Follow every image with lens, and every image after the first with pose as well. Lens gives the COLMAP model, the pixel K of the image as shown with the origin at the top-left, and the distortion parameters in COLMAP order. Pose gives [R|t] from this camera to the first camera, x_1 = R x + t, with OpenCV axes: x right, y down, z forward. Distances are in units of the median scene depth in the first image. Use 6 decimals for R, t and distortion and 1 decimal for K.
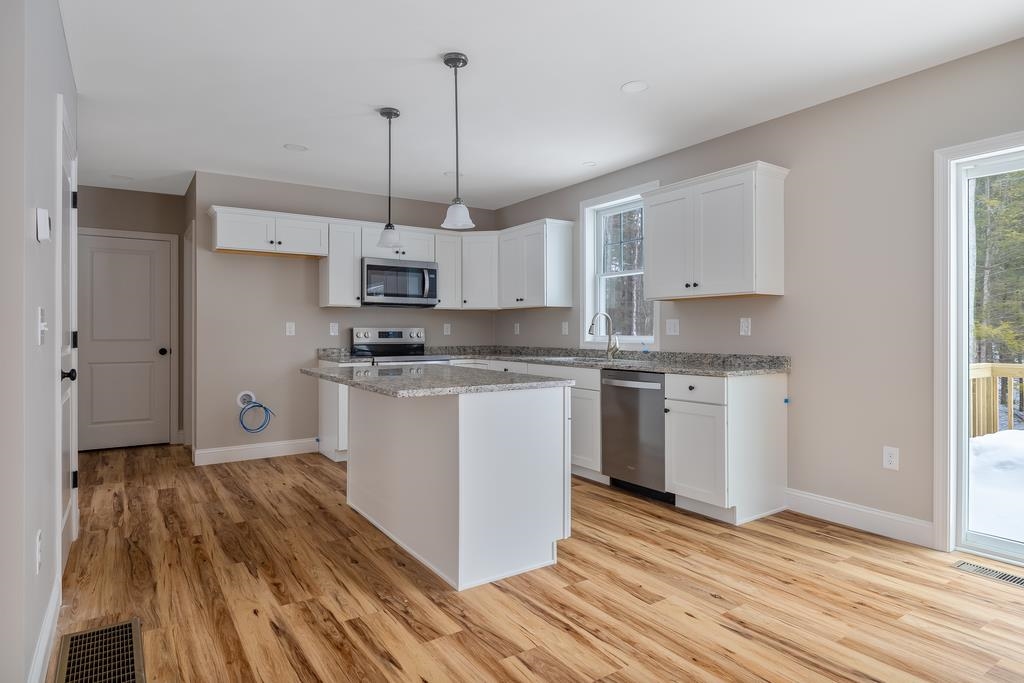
lens RADIAL K [[572.0, 0, 504.3], [0, 572.0, 337.6], [0, 0, 1]] dist [0.002903, 0.000392]
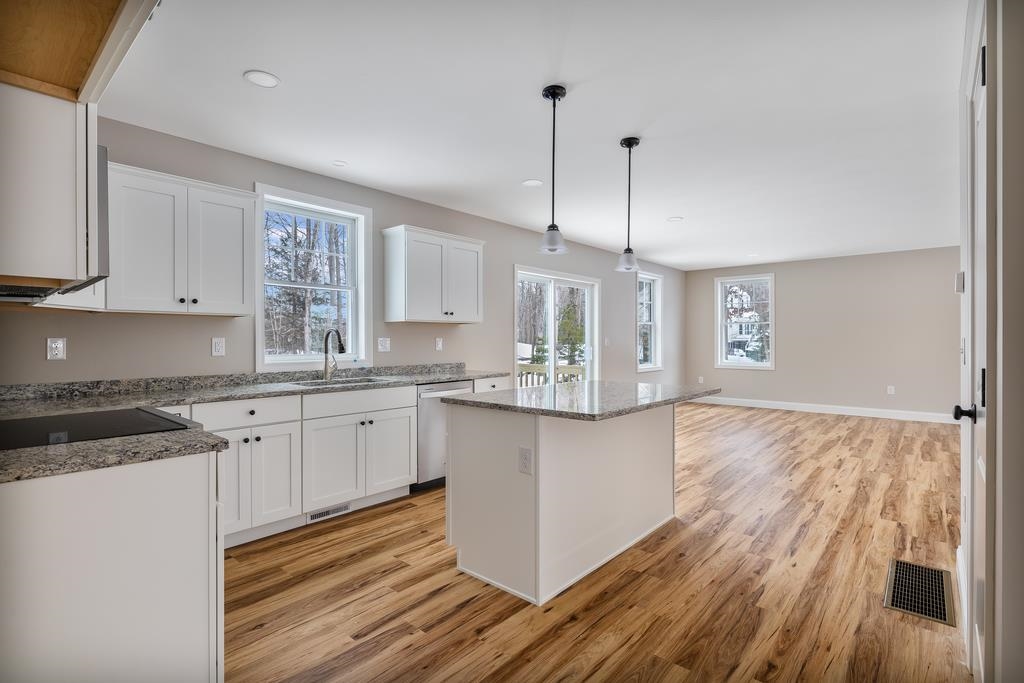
lens RADIAL K [[490.6, 0, 509.1], [0, 490.6, 341.6], [0, 0, 1]] dist [-0.001108, 0.001846]
pose [[-0.263213, -0.003288, 0.964732, -0.948593], [0.011539, 0.999912, 0.006556, -0.037254], [-0.964669, 0.012858, -0.263152, 1.351498]]
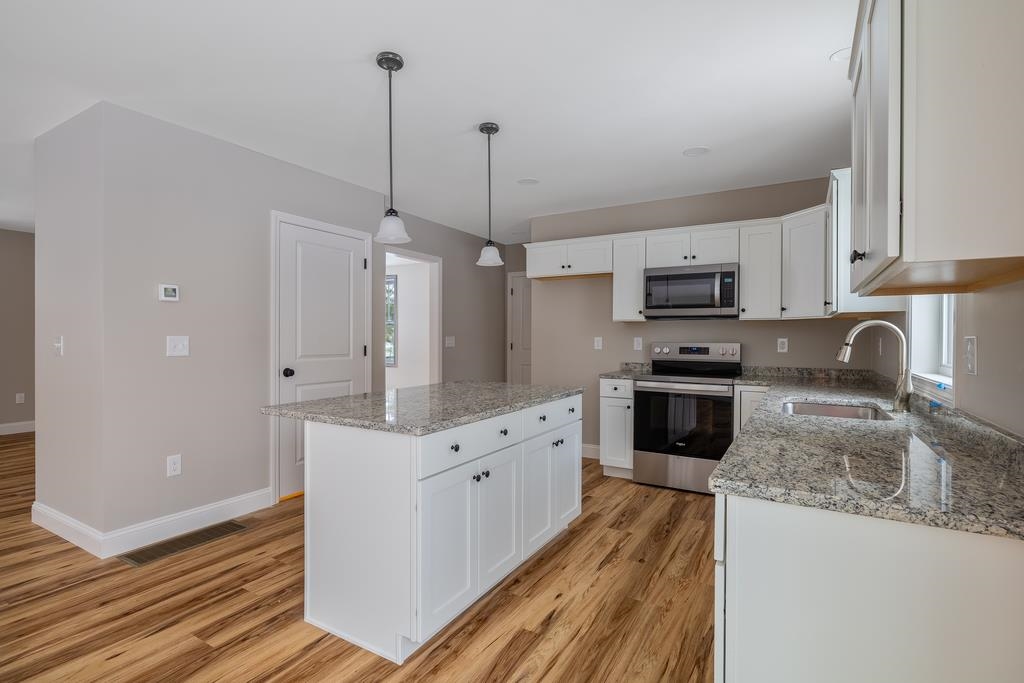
lens RADIAL K [[490.6, 0, 511.2], [0, 490.6, 336.4], [0, 0, 1]] dist [-0.001108, 0.001846]
pose [[0.435561, 0.002642, -0.900155, 0.627849], [-0.014135, 0.999892, -0.003905, -0.034929], [0.900048, 0.014424, 0.435552, 0.715625]]
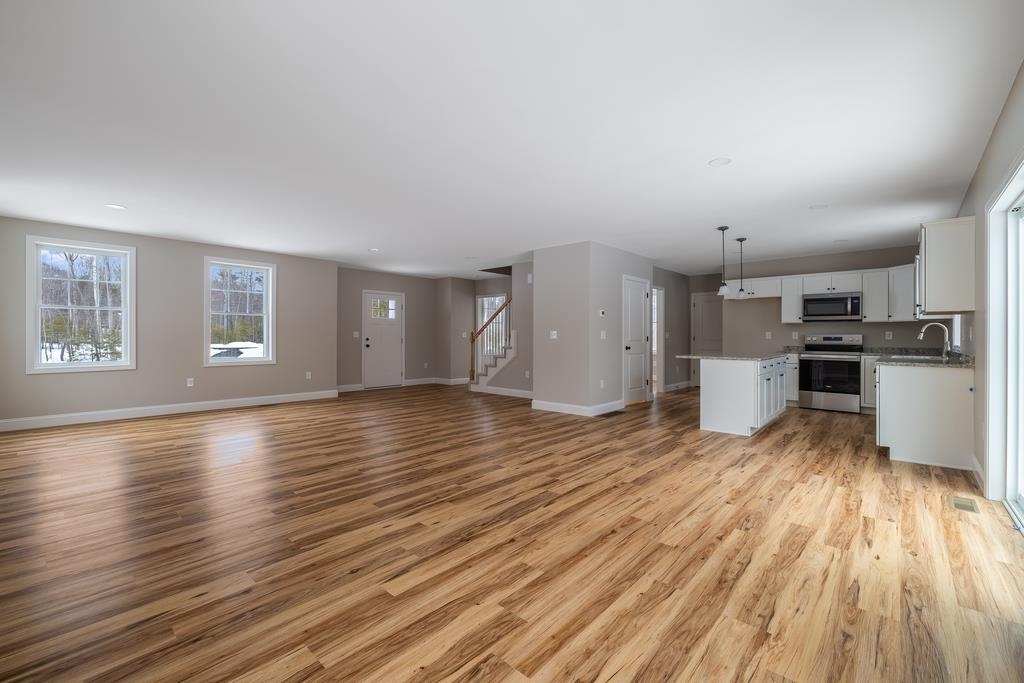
lens RADIAL K [[431.1, 0, 512.0], [0, 431.1, 334.5], [0, 0, 1]] dist [0.002386, 0.000196]
pose [[0.248528, -0.000857, -0.968624, 1.321033], [-0.012829, 0.999909, -0.004177, -0.001374], [0.968540, 0.013464, 0.248494, -0.324156]]
